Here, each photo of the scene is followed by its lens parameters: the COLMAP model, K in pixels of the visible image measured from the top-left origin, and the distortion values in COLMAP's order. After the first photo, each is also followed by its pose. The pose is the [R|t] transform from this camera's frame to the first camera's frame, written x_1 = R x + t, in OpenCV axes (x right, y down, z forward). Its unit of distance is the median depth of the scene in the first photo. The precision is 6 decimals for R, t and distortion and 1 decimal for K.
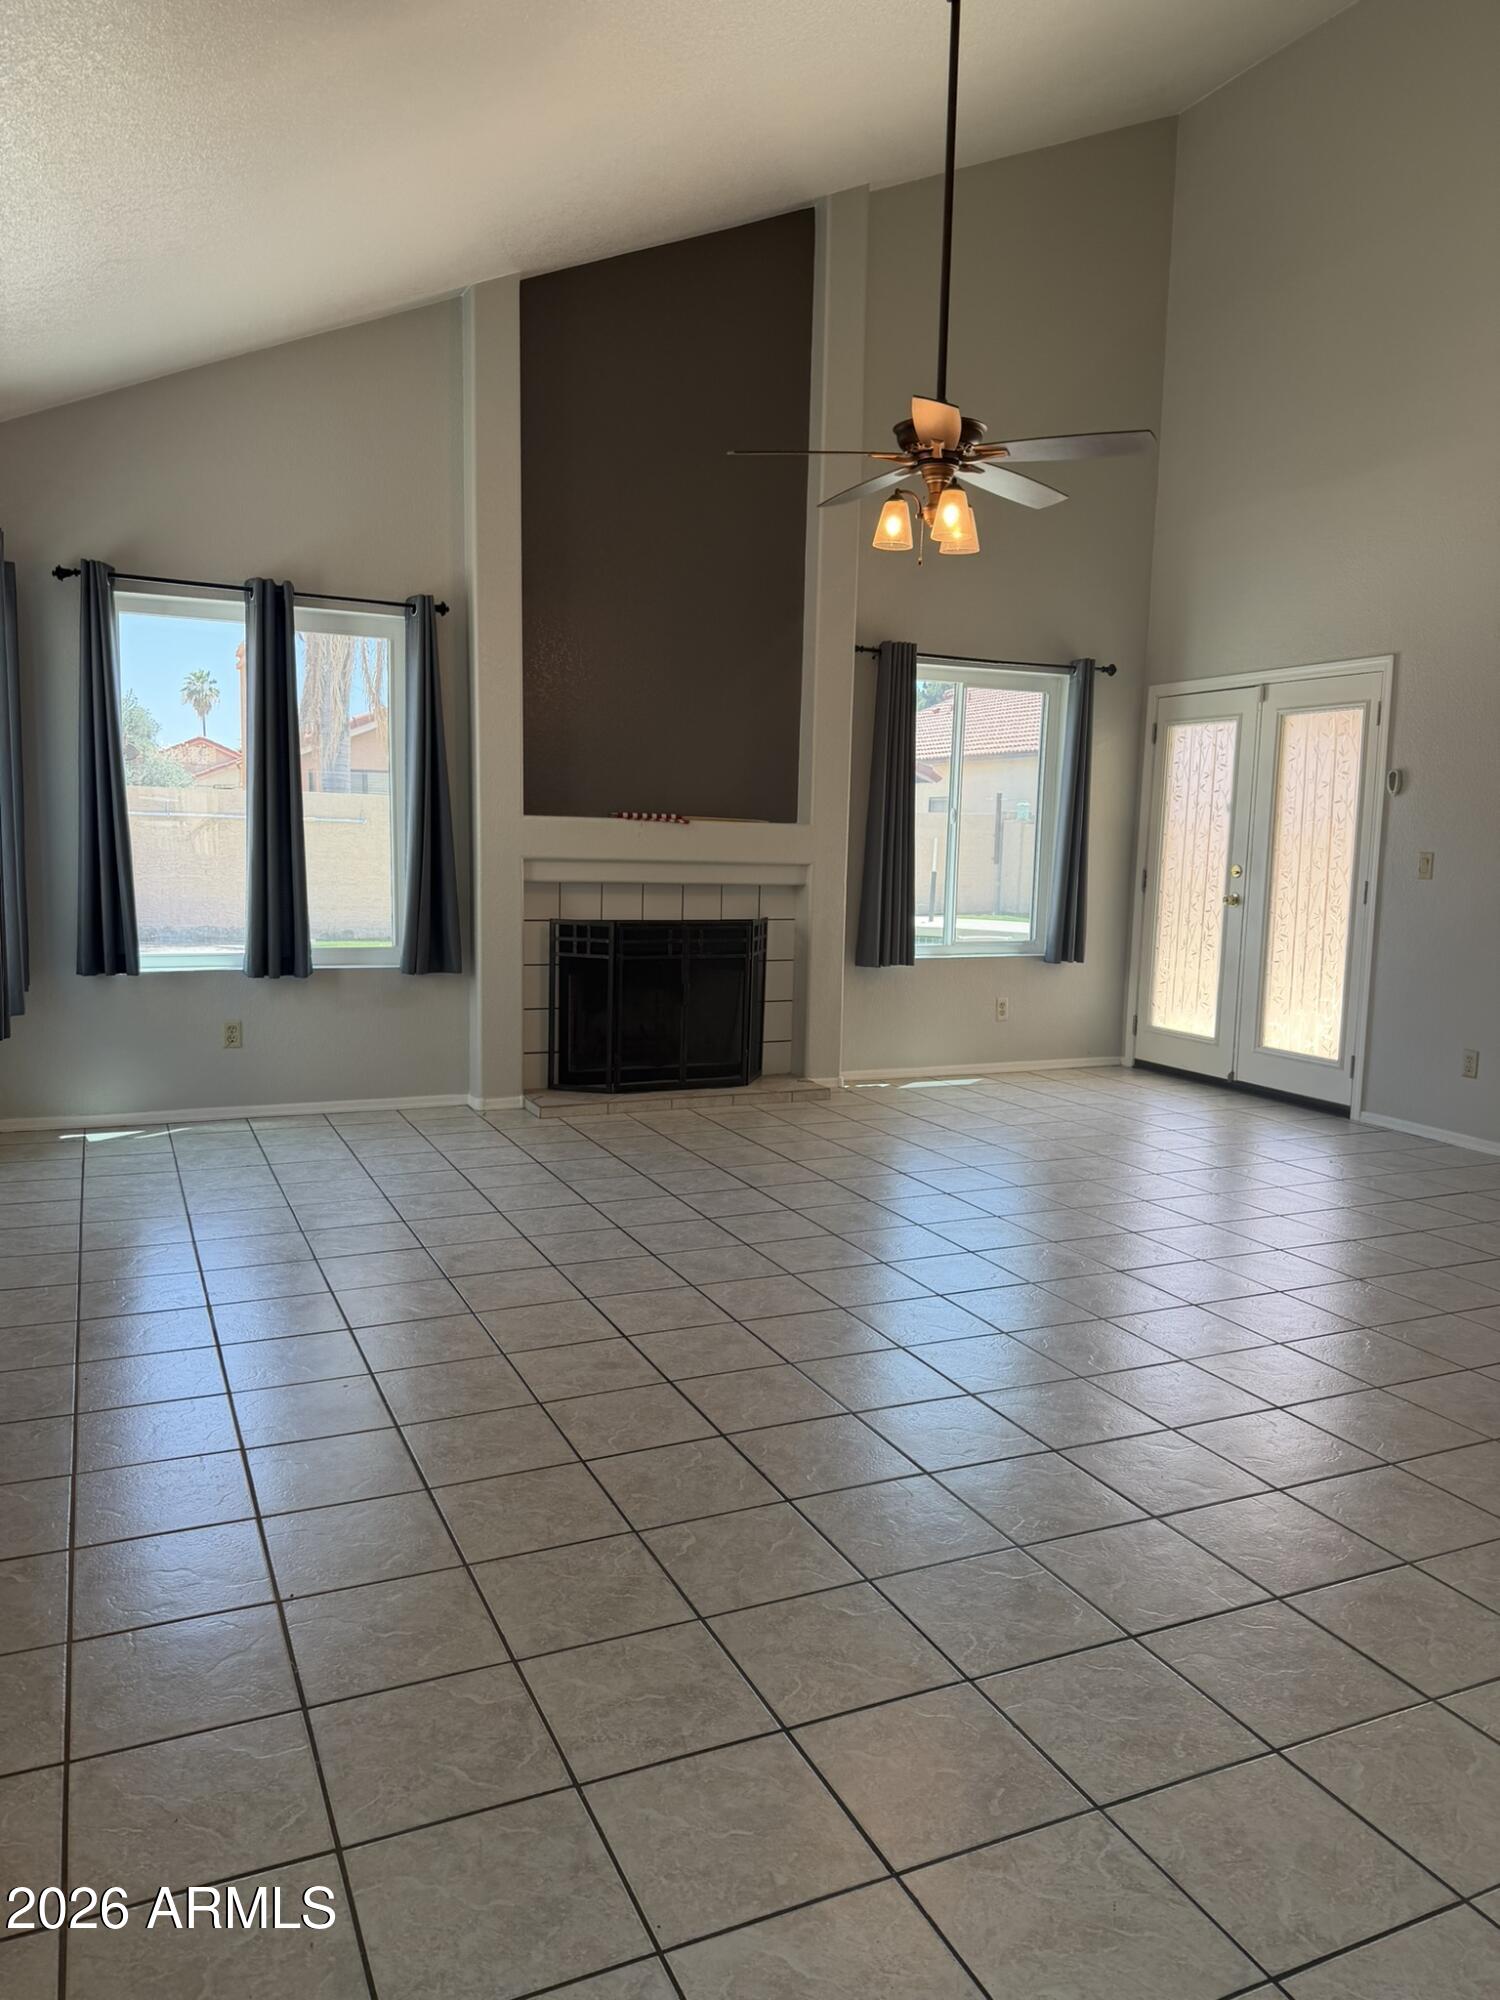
lens RADIAL K [[1396.2, 0, 754.7], [0, 1396.2, 1015.6], [0, 0, 1]] dist [0.051195, -0.064523]
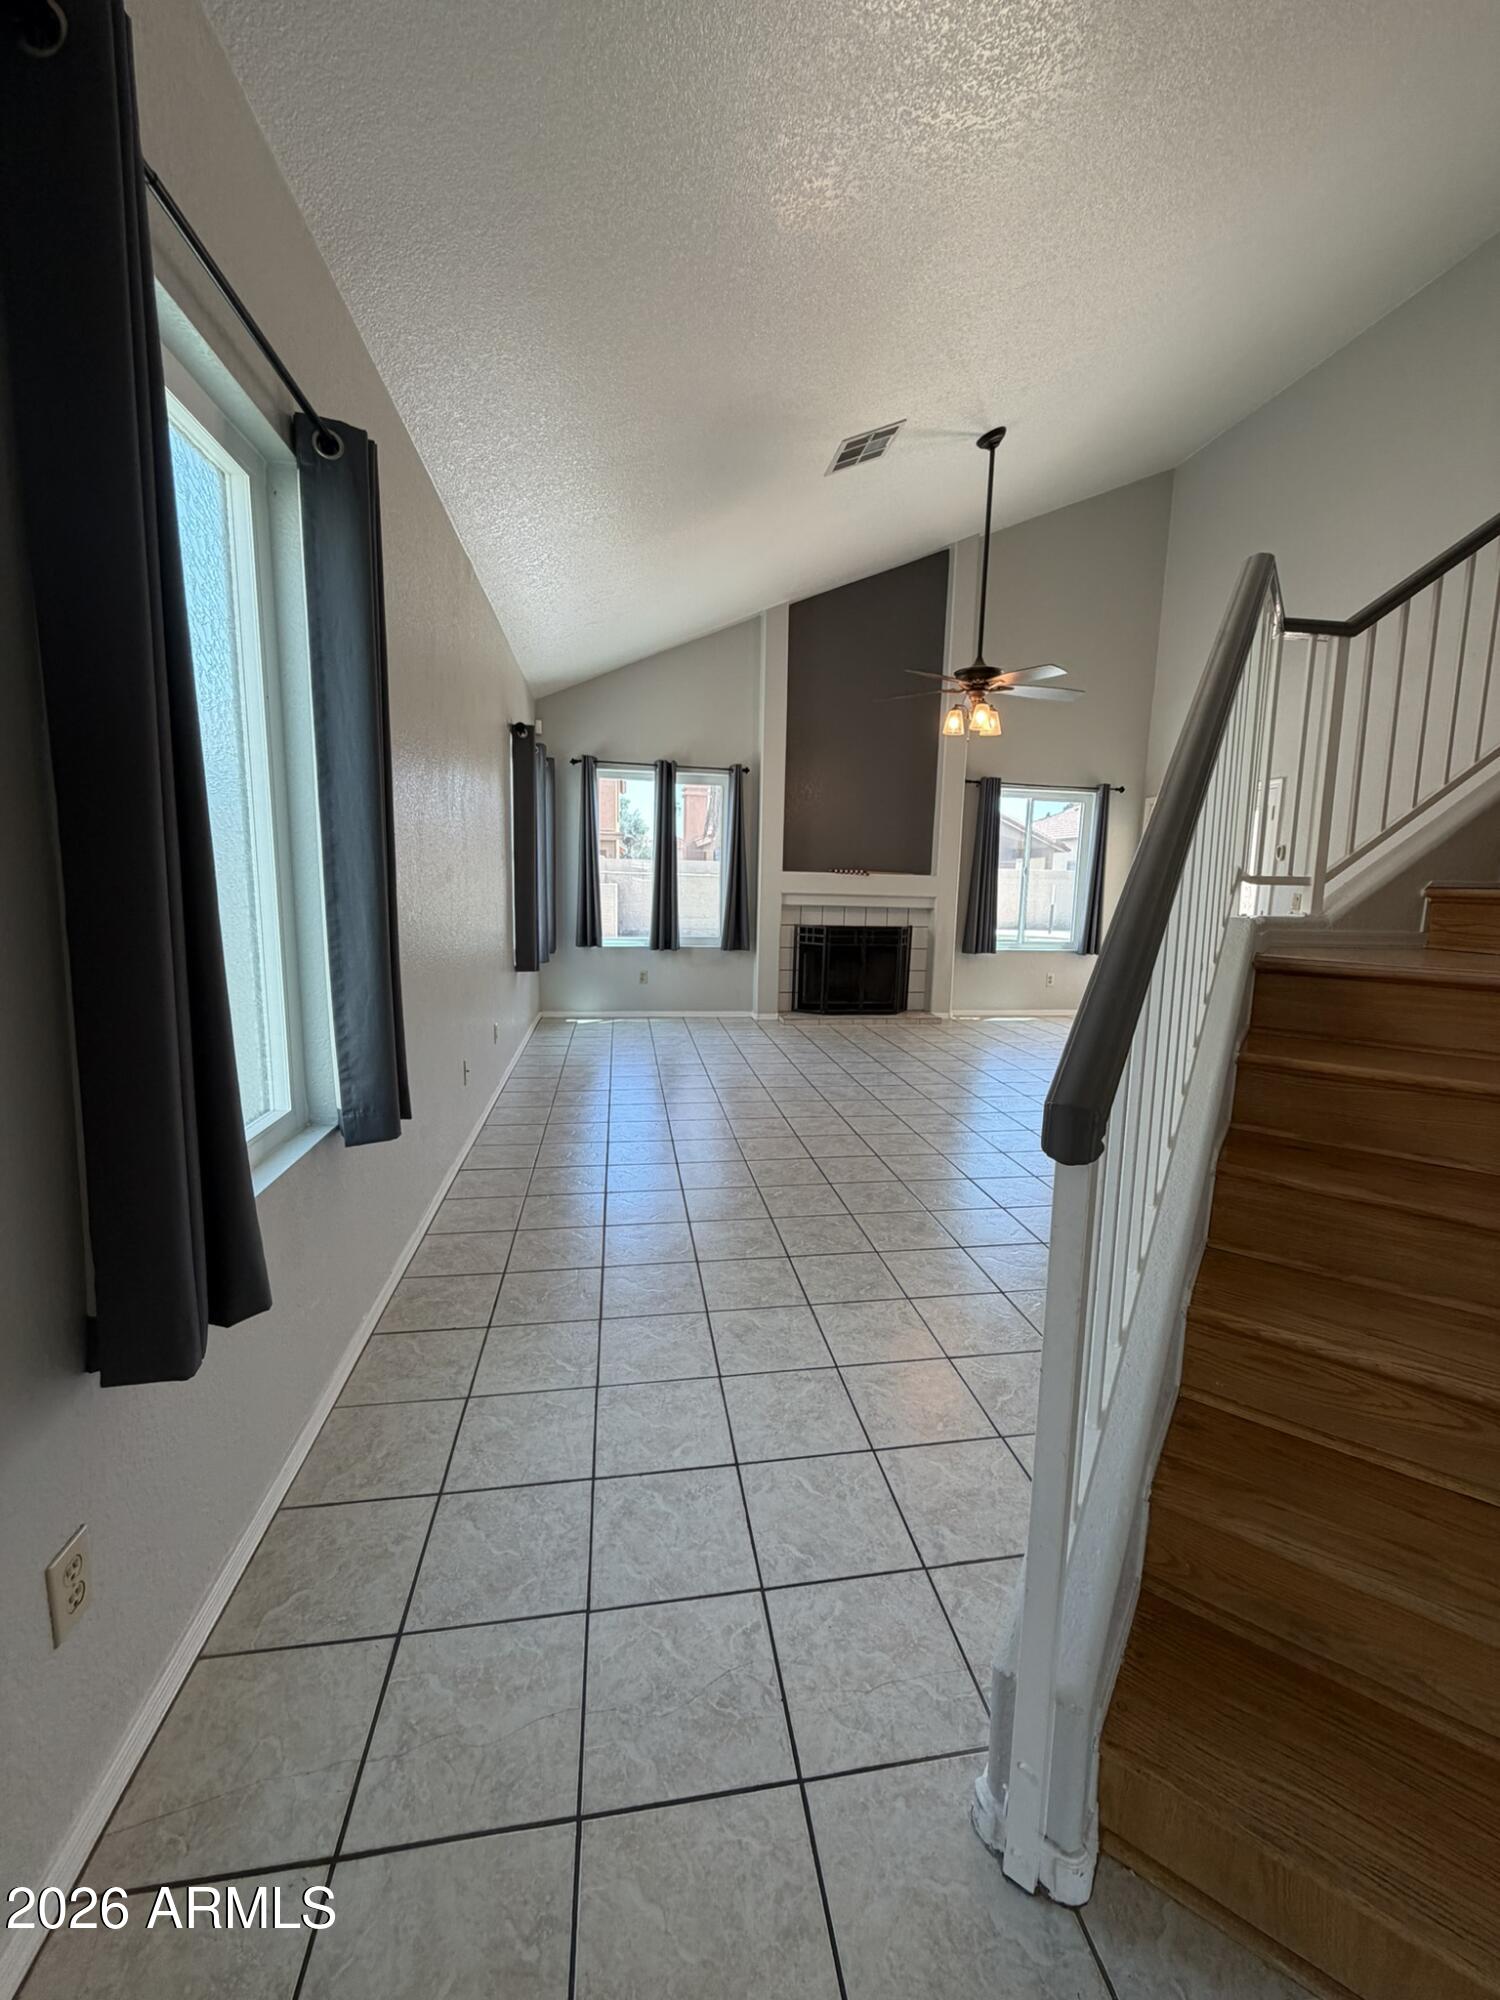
lens RADIAL K [[807.3, 0, 748.9], [0, 807.3, 991.8], [0, 0, 1]] dist [-0.001729, 0.000057]
pose [[0.961343, 0.039622, -0.272488, 0.104816], [-0.038430, 0.999214, 0.009710, 0.017138], [0.272658, 0.001137, 0.962110, -0.110149]]
